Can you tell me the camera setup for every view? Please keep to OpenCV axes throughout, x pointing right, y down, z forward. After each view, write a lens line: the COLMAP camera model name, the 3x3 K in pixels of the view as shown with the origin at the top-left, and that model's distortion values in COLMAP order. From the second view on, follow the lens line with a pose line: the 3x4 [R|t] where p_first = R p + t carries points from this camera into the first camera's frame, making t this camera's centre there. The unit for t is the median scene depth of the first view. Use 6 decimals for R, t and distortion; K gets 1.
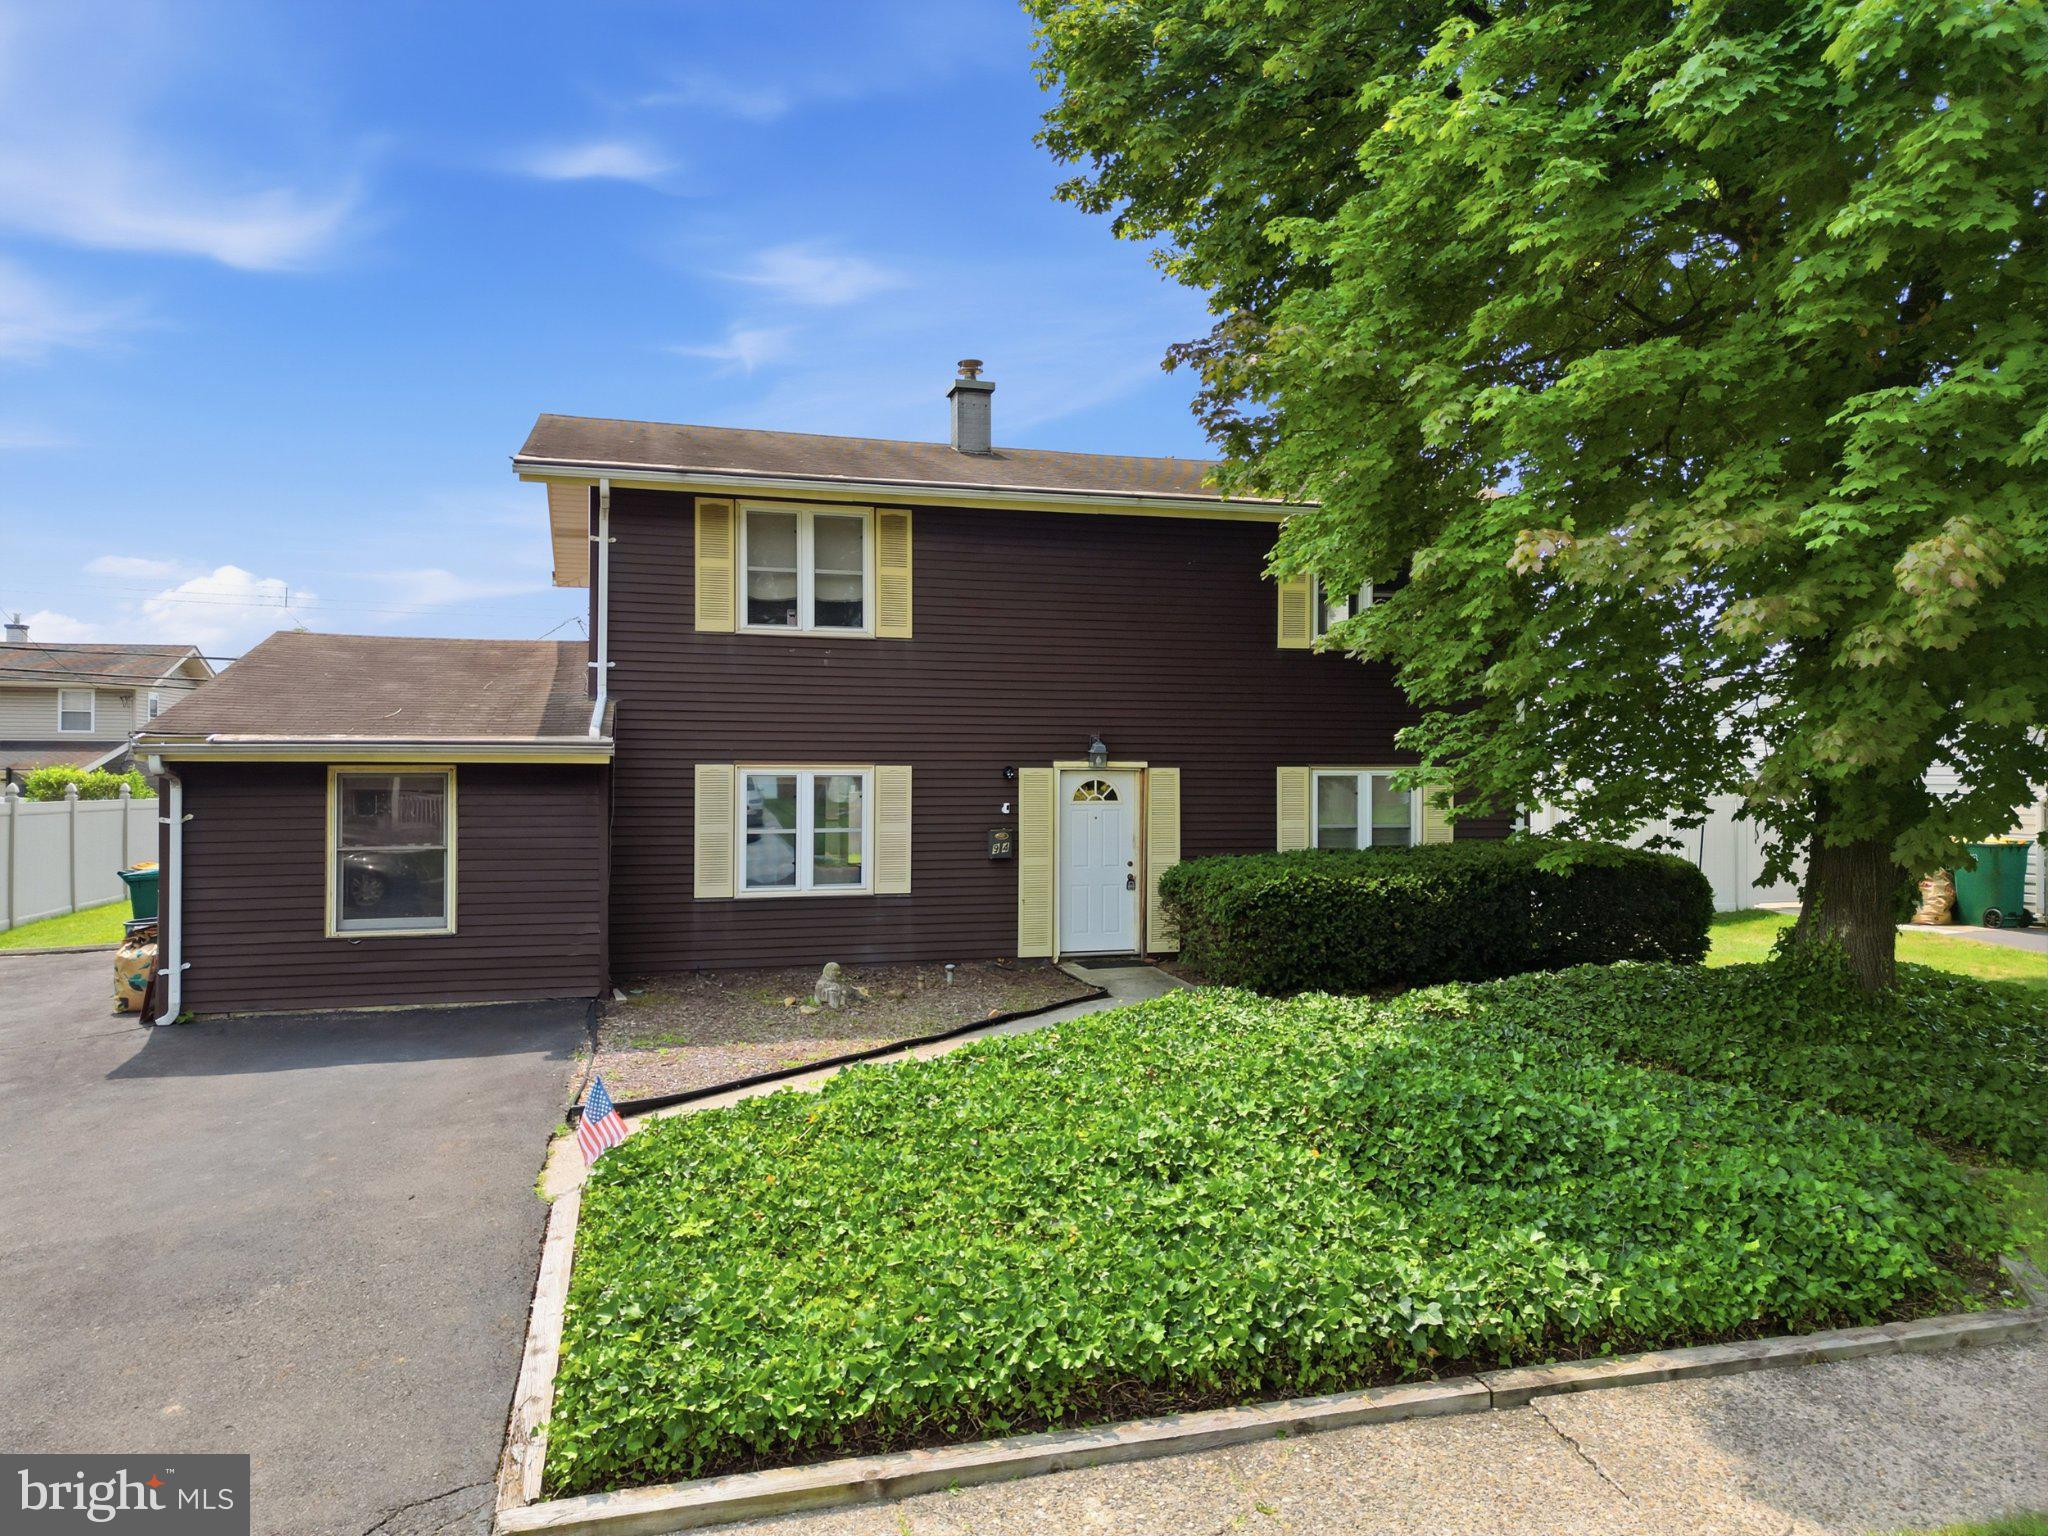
lens RADIAL K [[1453.0, 0, 1018.0], [0, 1453.0, 775.3], [0, 0, 1]] dist [0.059673, -0.050110]
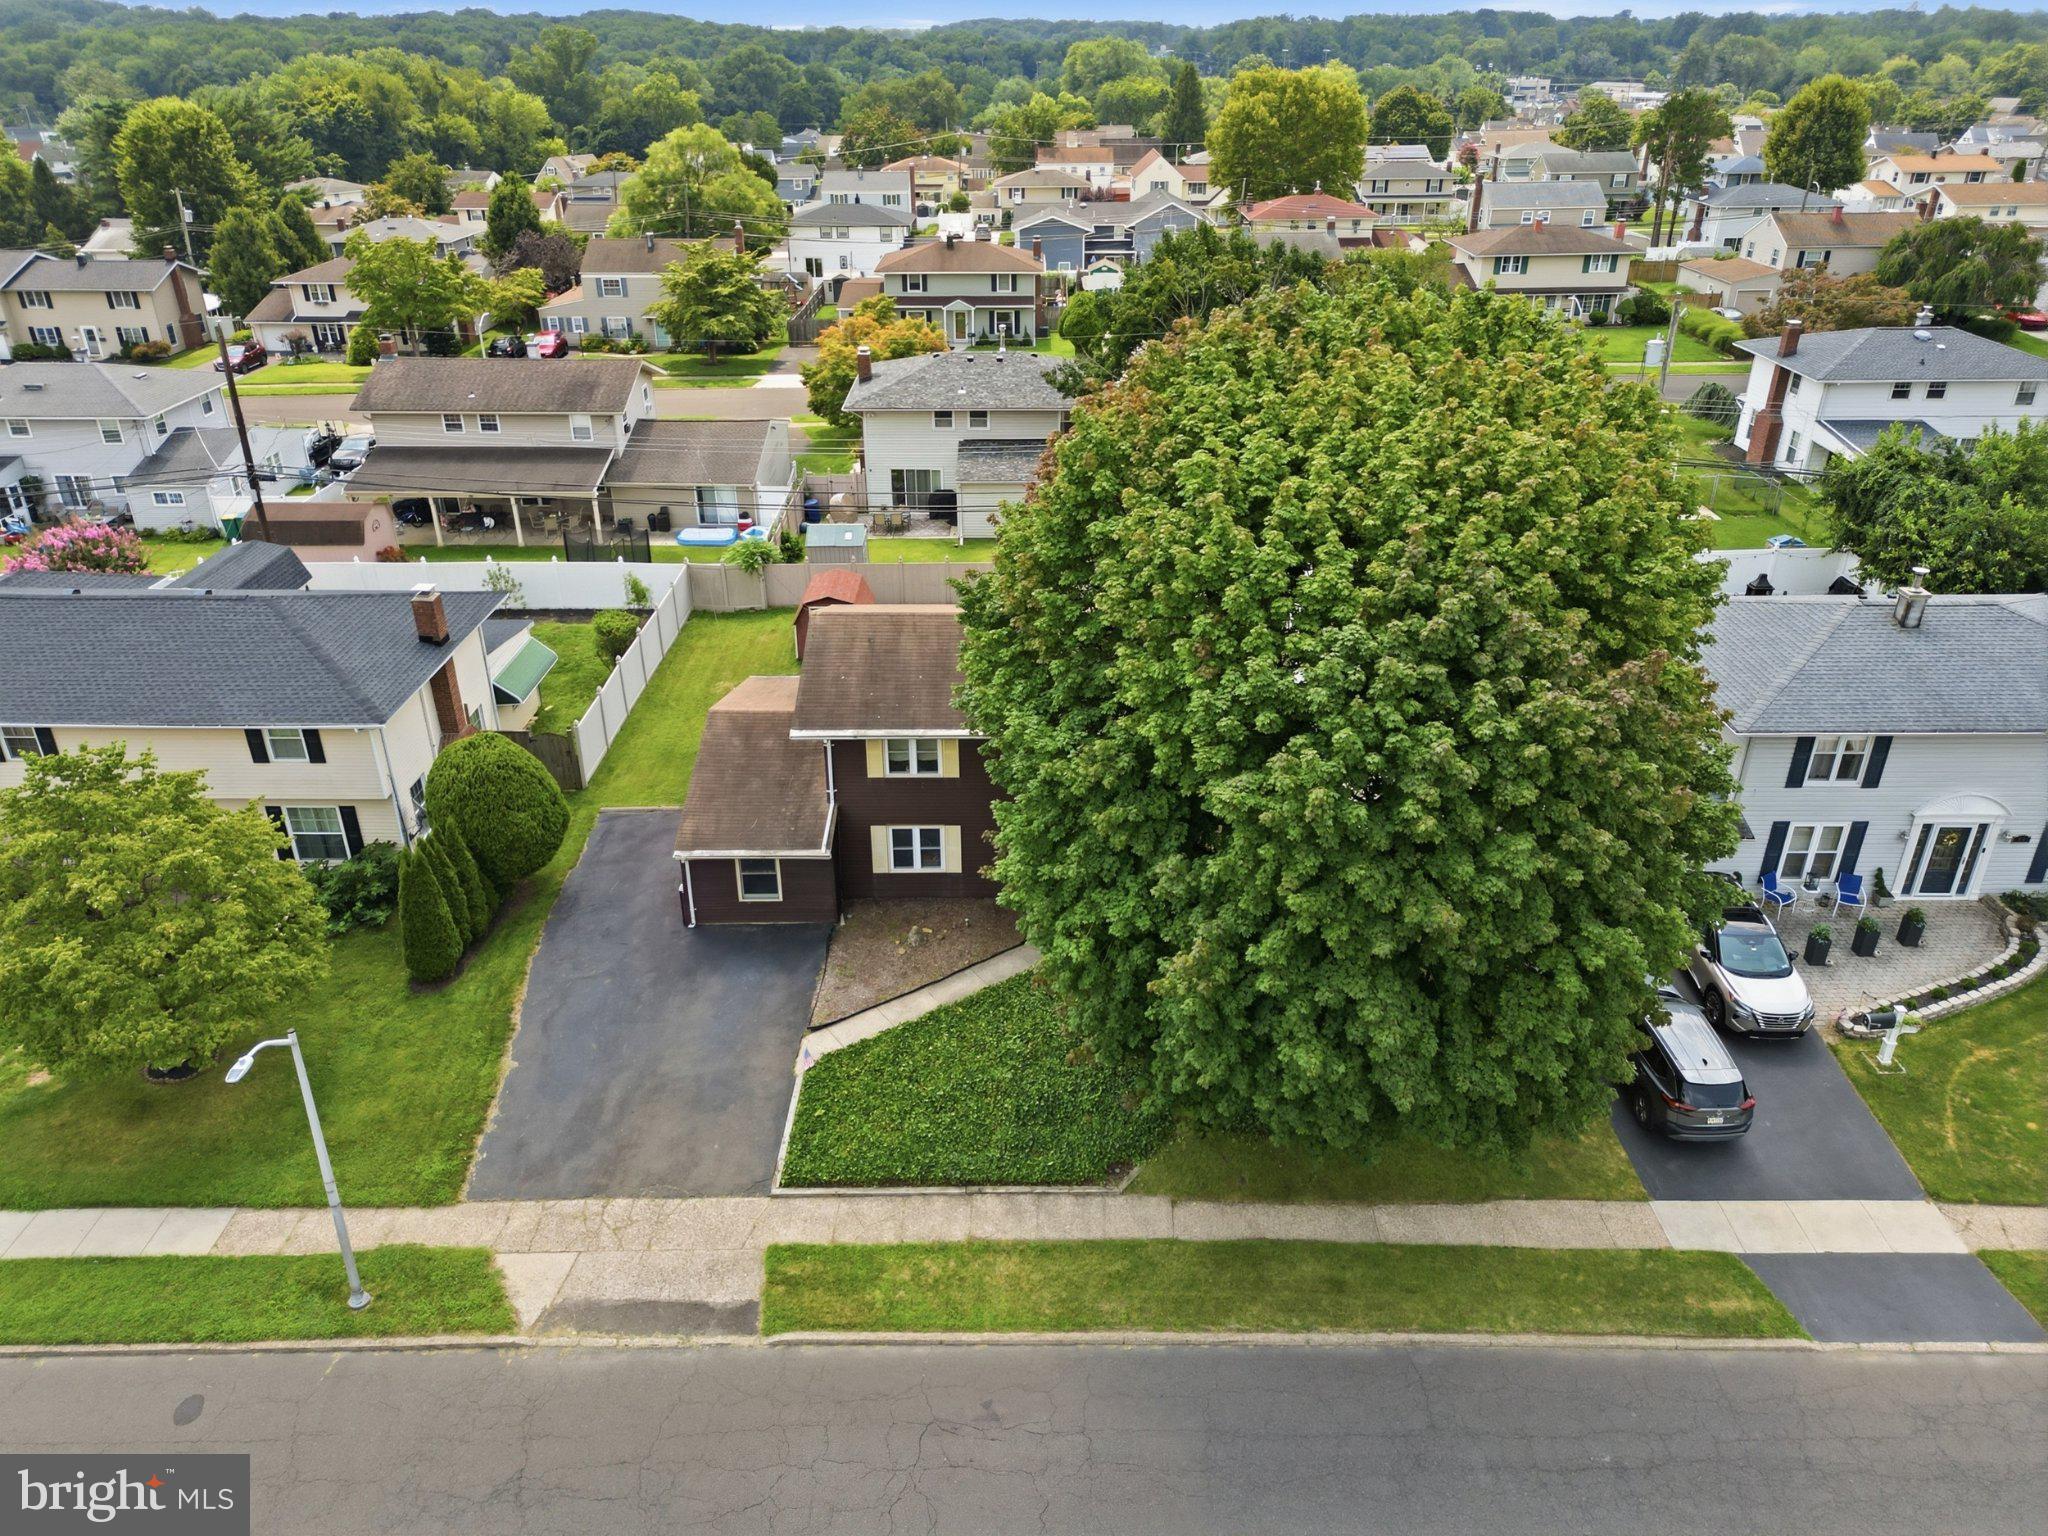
lens RADIAL K [[1453.0, 0, 1018.0], [0, 1453.0, 775.3], [0, 0, 1]] dist [0.059673, -0.050110]
pose [[0.963626, 0.117033, -0.240265, 0.577712], [0.006098, 0.889156, 0.457563, -1.167582], [0.267183, -0.442385, 0.856101, -0.957842]]
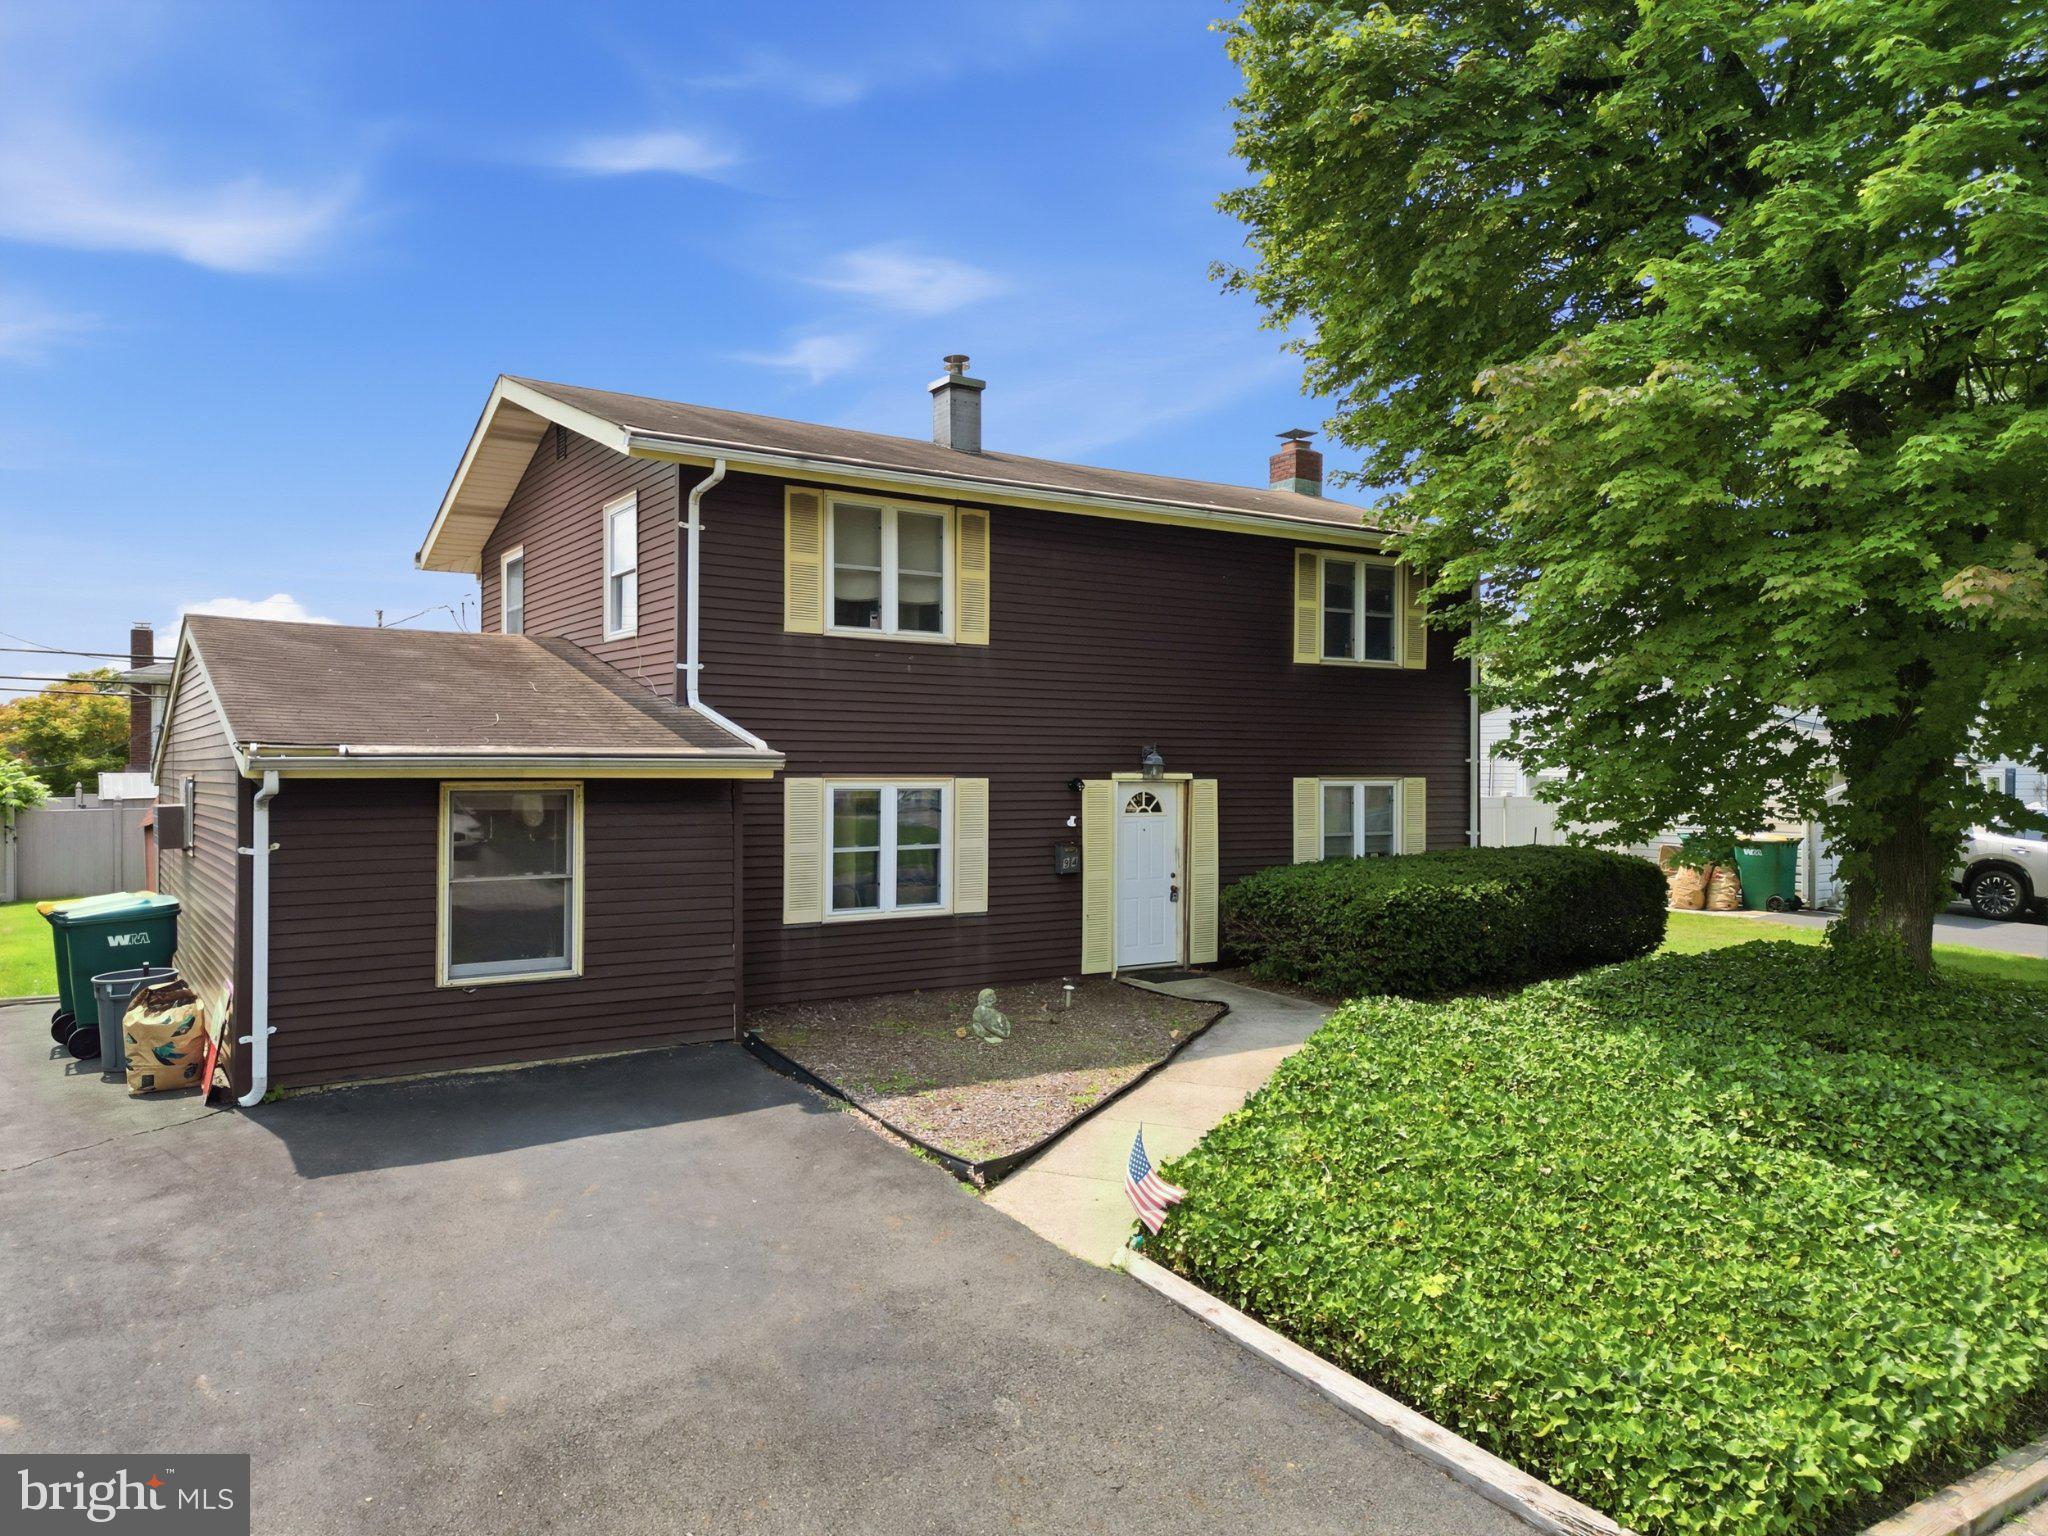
lens RADIAL K [[1454.1, 0, 1024.0], [0, 1454.1, 768.0], [0, 0, 1]] dist [0.050564, -0.043777]
pose [[0.950306, 0.000158, 0.311317, -0.354808], [0.001686, 0.999983, -0.005654, -0.008038], [-0.311313, 0.005898, 0.950289, 0.085641]]
